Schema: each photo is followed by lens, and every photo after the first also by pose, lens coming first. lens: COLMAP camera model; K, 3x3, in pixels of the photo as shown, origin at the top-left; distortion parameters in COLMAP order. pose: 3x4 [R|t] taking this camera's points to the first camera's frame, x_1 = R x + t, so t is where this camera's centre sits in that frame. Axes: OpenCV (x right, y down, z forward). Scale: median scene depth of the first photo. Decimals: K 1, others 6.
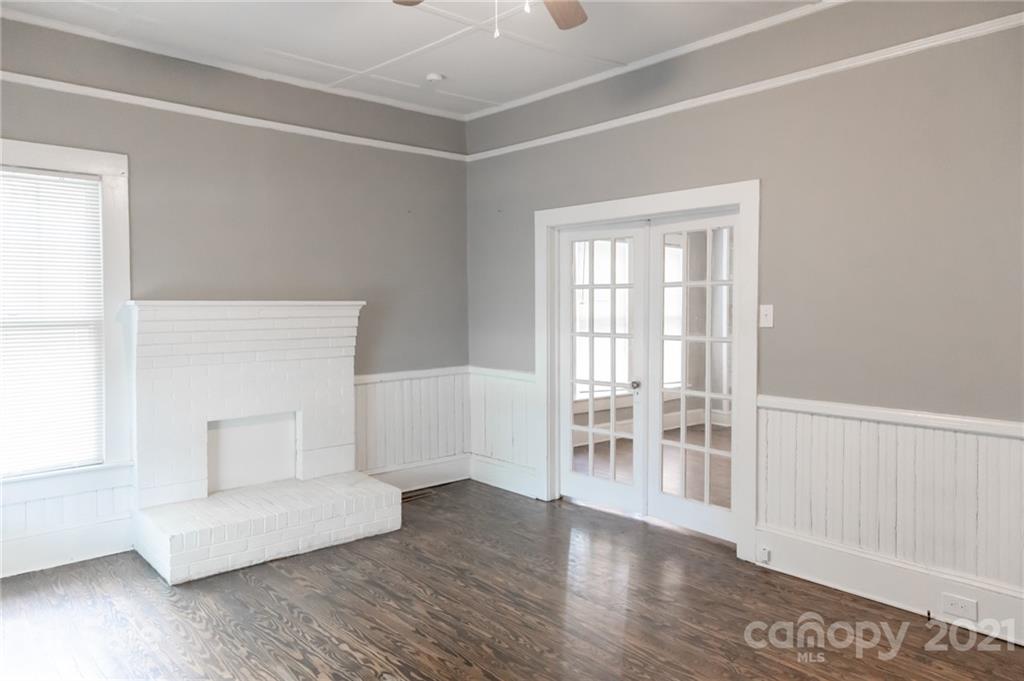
lens RADIAL K [[690.2, 0, 512.0], [0, 690.2, 340.5], [0, 0, 1]] dist [0.037065, 0.002472]
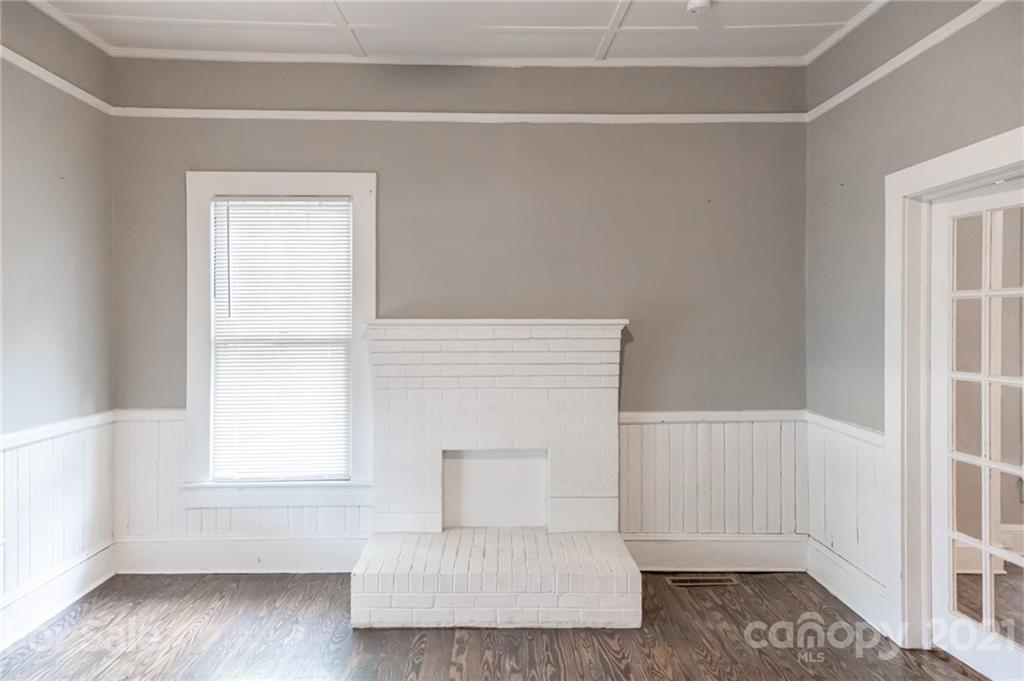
lens RADIAL K [[672.8, 0, 512.0], [0, 672.8, 340.5], [0, 0, 1]] dist [0.038144, -0.000040]
pose [[0.765761, 0.019411, -0.642832, 0.194583], [-0.036929, 0.999222, -0.013818, -0.018554], [0.642064, 0.034321, 0.765883, 0.354483]]
